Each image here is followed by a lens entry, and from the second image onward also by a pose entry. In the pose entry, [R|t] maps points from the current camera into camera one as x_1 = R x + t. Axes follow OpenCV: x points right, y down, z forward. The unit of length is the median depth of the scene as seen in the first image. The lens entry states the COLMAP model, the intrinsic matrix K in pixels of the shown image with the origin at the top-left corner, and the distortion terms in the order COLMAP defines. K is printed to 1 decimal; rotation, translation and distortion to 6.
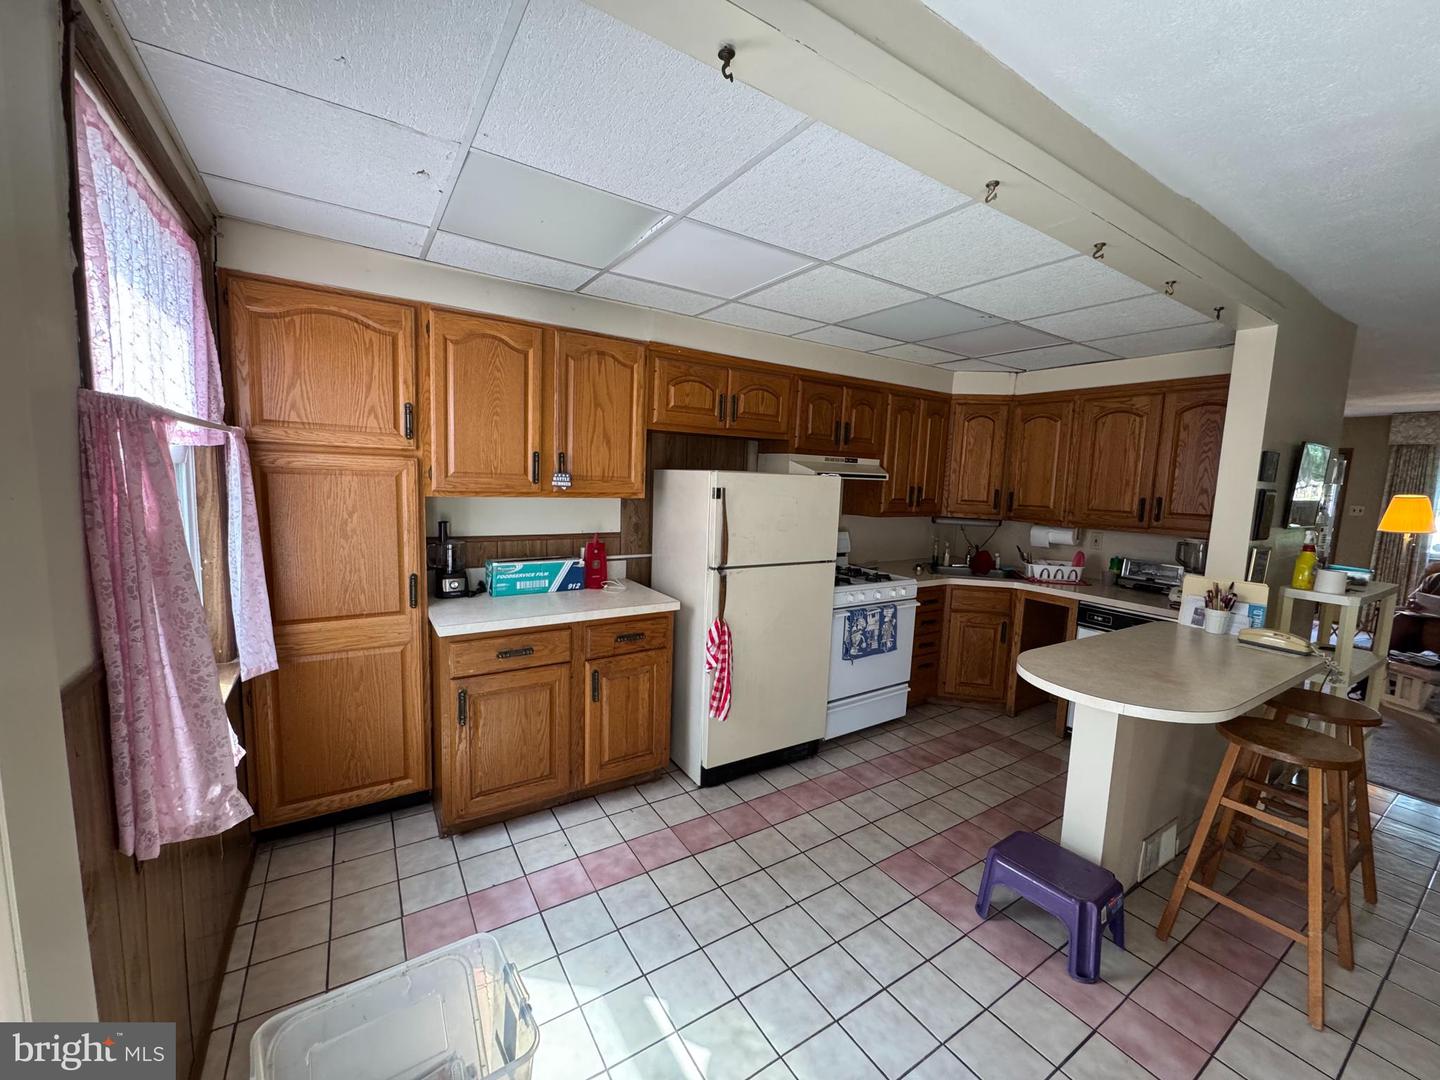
lens RADIAL K [[575.5, 0, 720.5], [0, 575.5, 538.8], [0, 0, 1]] dist [-0.002696, 0.000301]
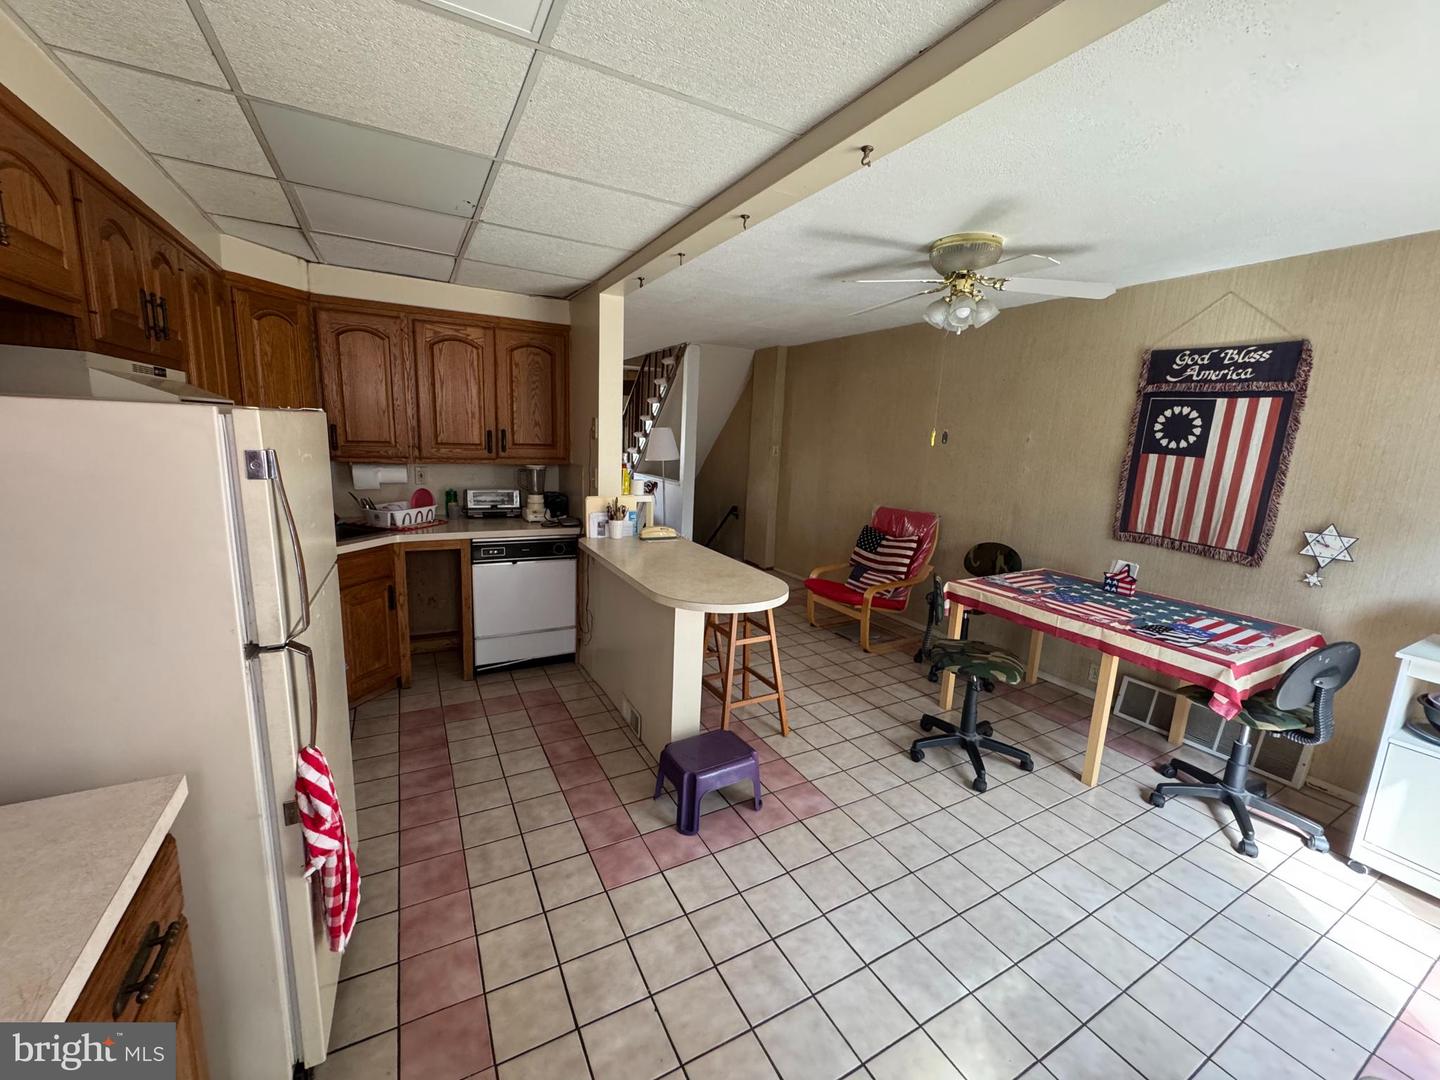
lens RADIAL K [[575.5, 0, 719.9], [0, 575.5, 539.8], [0, 0, 1]] dist [-0.002696, 0.000301]
pose [[0.072741, -0.217712, 0.973299, -0.365637], [0.068493, 0.974670, 0.212900, -0.088304], [-0.994996, 0.051177, 0.085810, 0.628259]]
